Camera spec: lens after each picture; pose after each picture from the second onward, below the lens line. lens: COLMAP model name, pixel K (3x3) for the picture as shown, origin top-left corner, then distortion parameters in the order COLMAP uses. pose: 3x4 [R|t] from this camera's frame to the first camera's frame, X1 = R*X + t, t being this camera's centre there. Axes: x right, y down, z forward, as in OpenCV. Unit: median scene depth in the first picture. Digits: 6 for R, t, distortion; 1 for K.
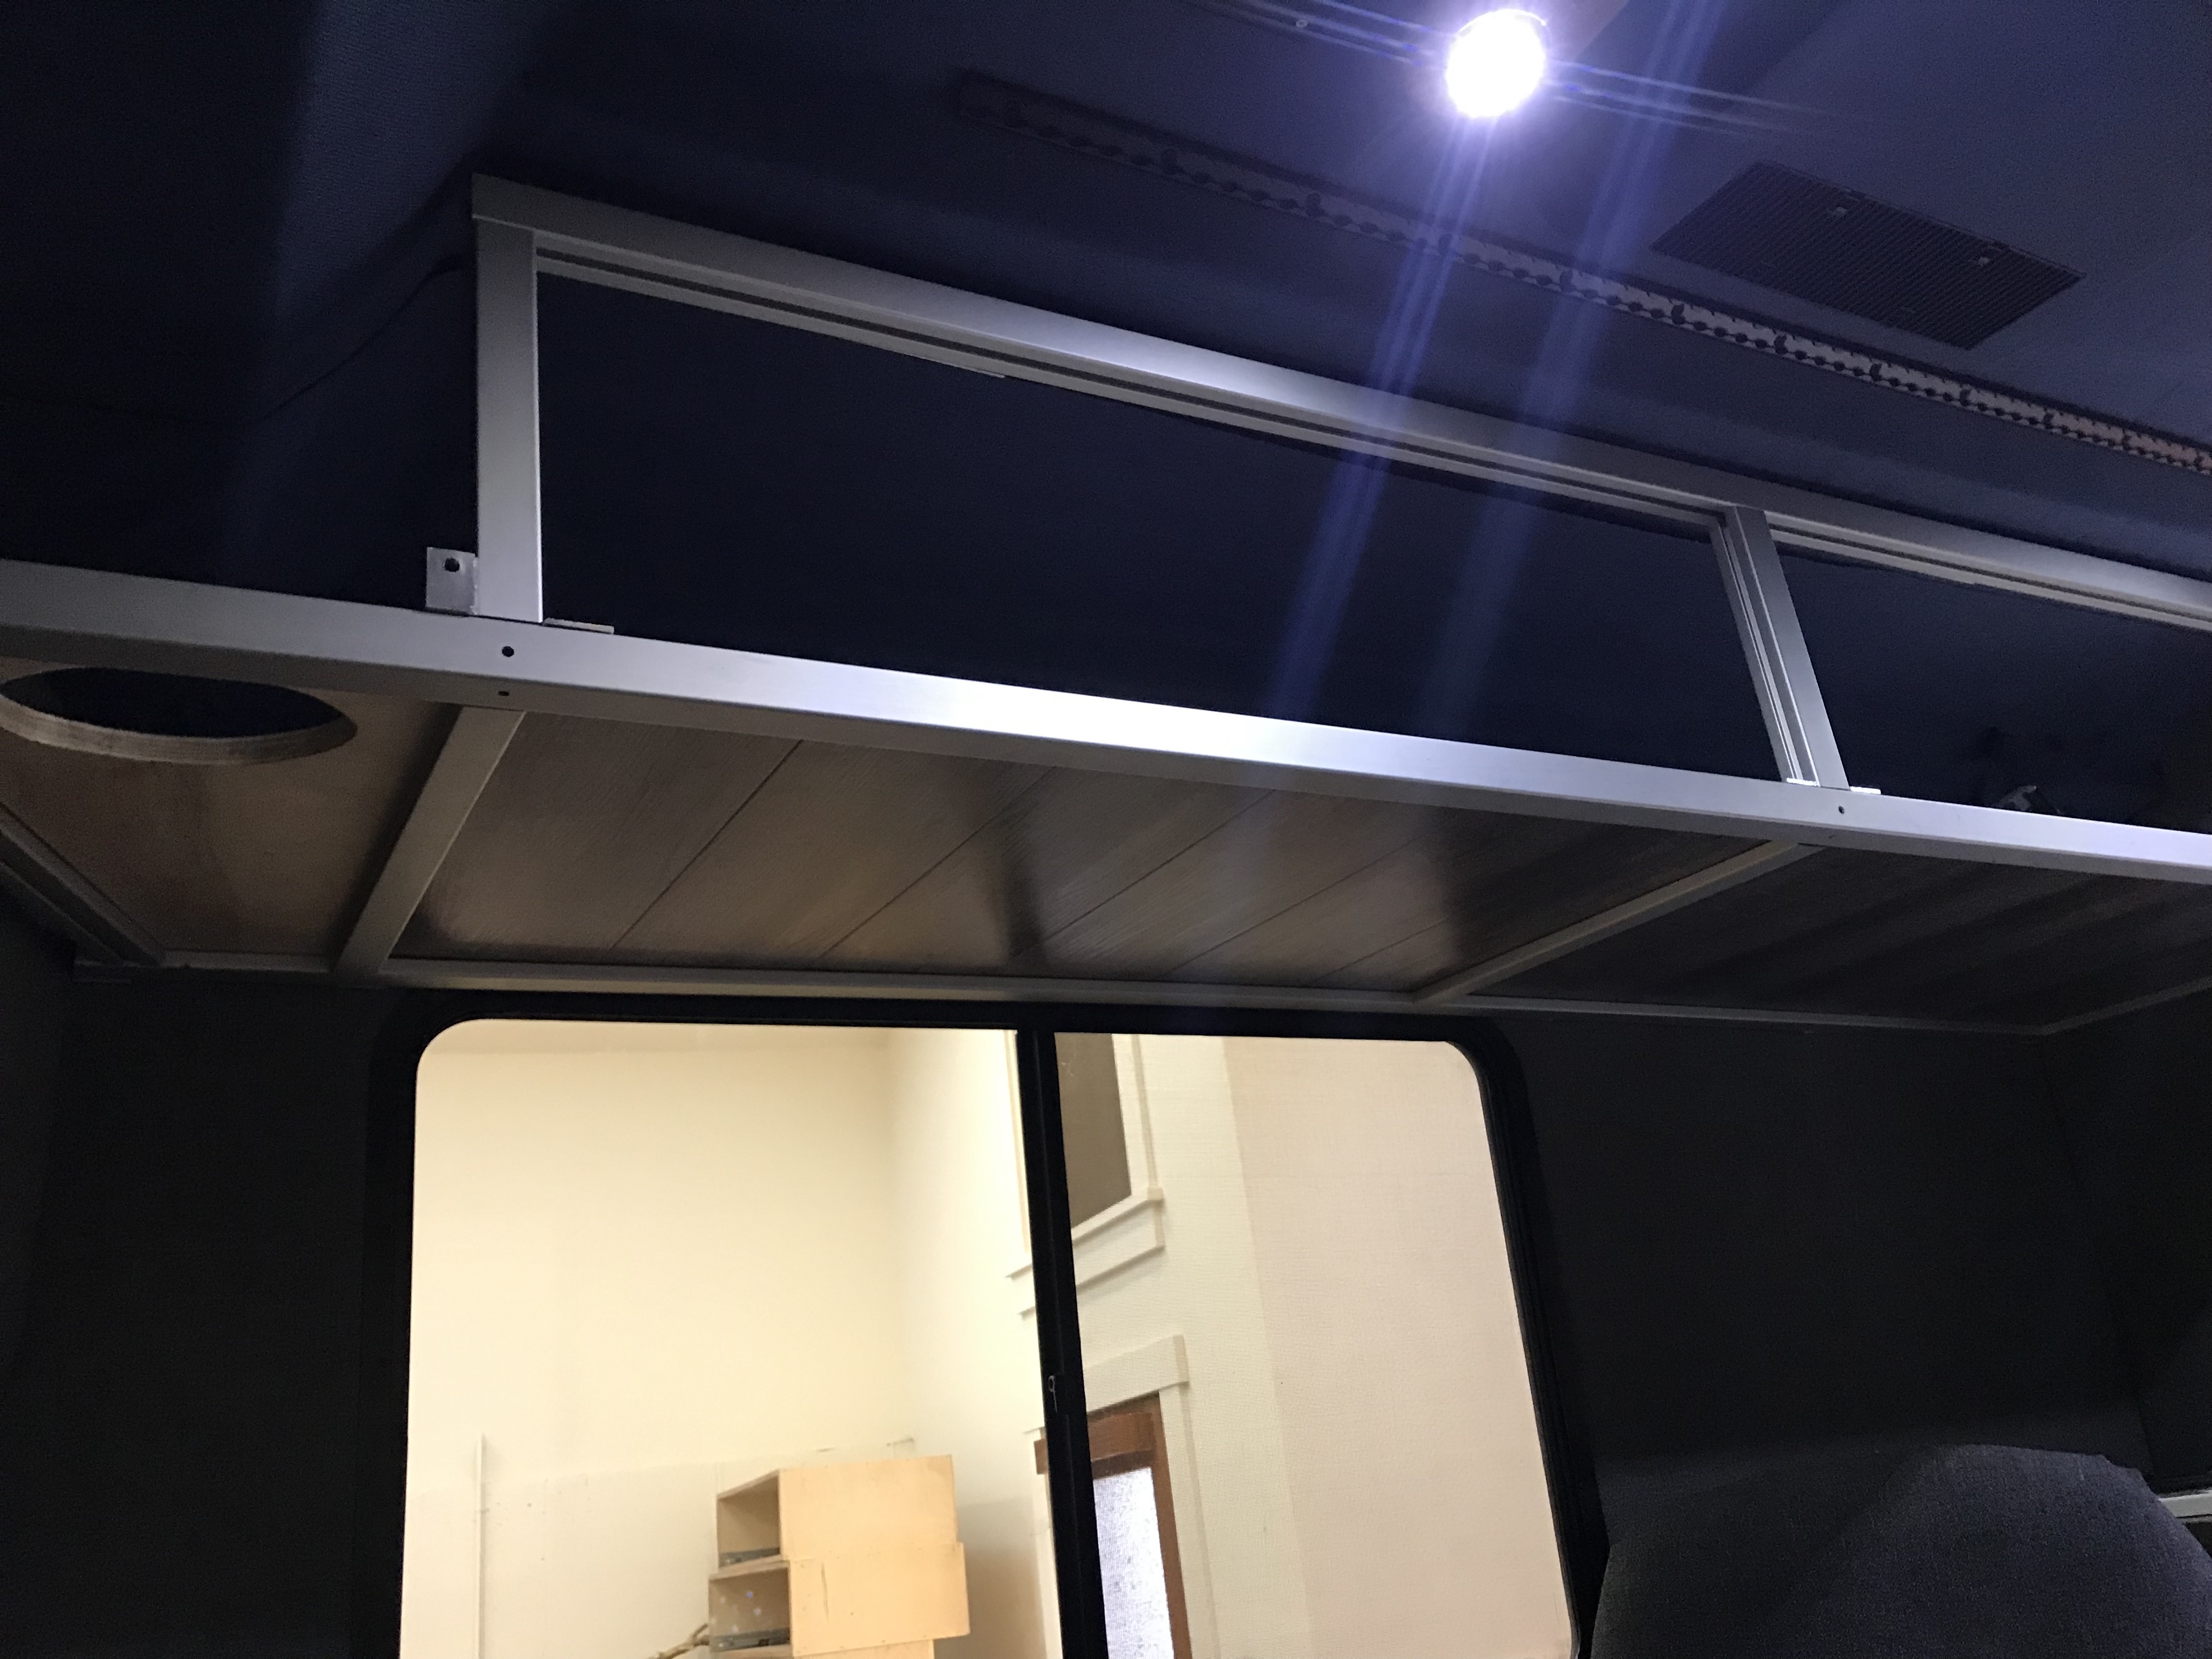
lens RADIAL K [[1771.3, 0, 1103.8], [0, 1771.3, 779.3], [0, 0, 1]] dist [0.004900, 0.002258]
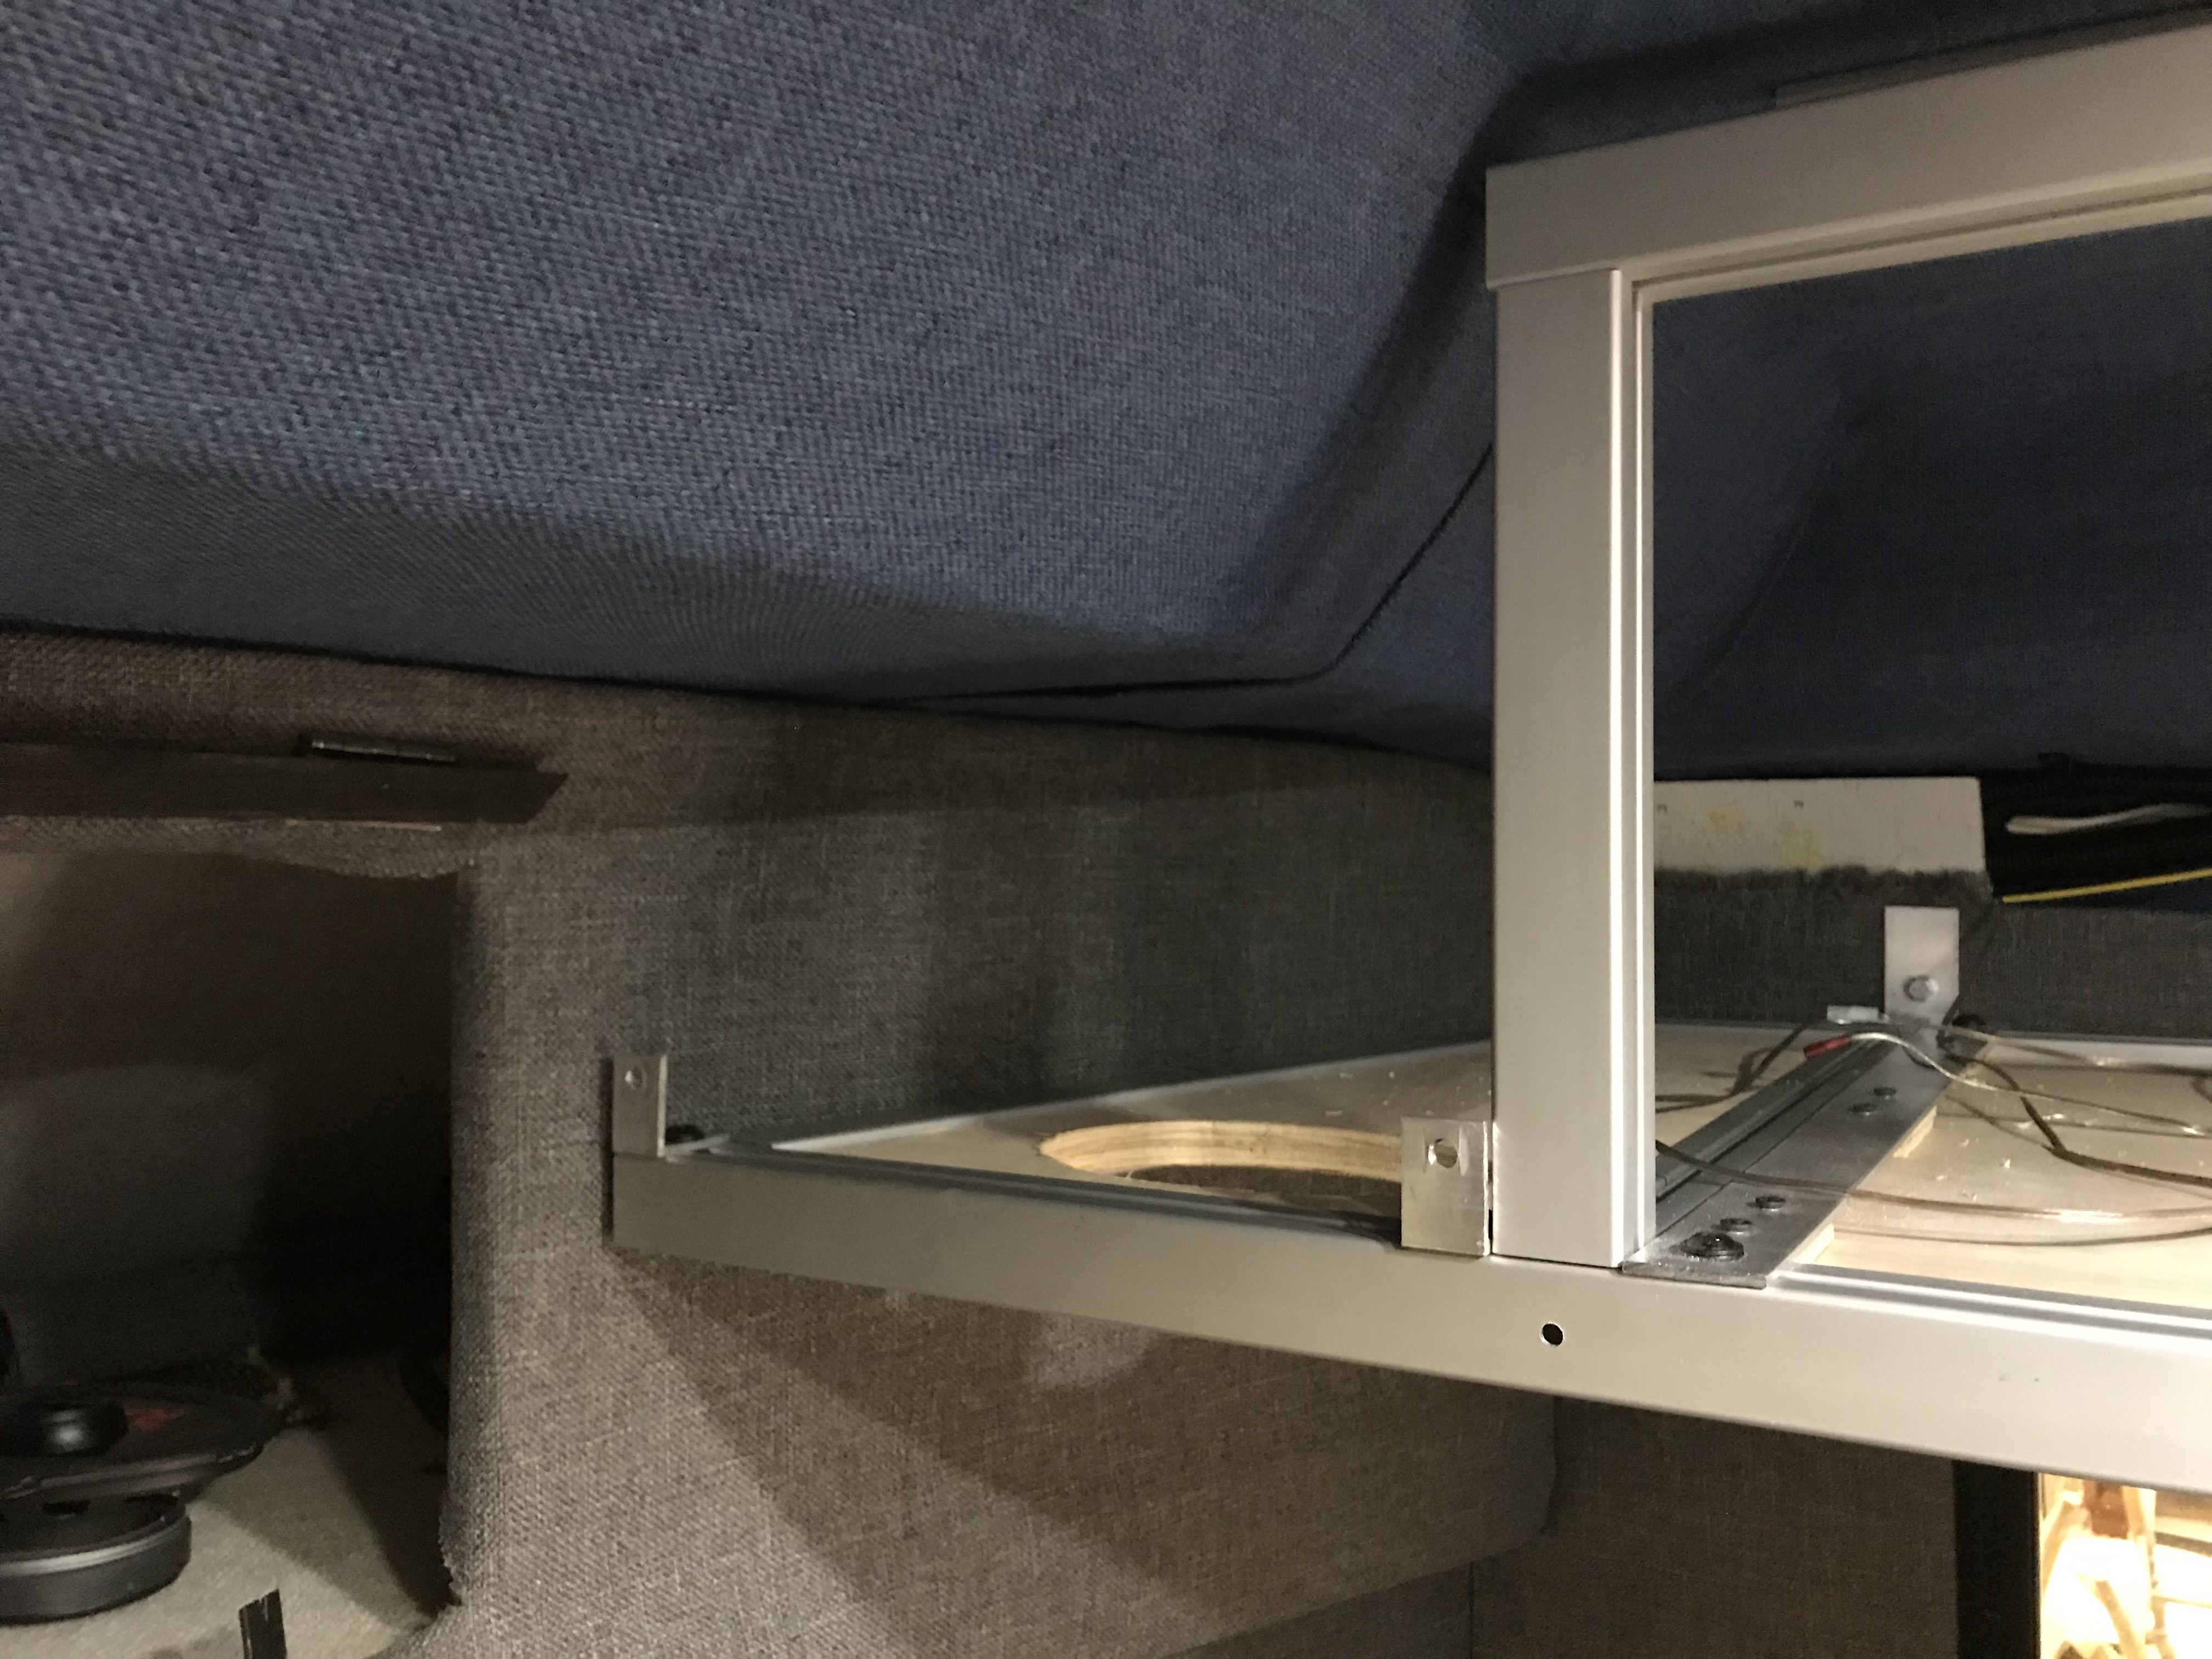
lens RADIAL K [[1765.8, 0, 1126.2], [0, 1765.8, 834.0], [0, 0, 1]] dist [0.021925, -0.081288]
pose [[0.510851, 0.089192, -0.855030, 0.017802], [0.275740, 0.925051, 0.261242, -0.340880], [0.814247, -0.369222, 0.447970, 0.673879]]
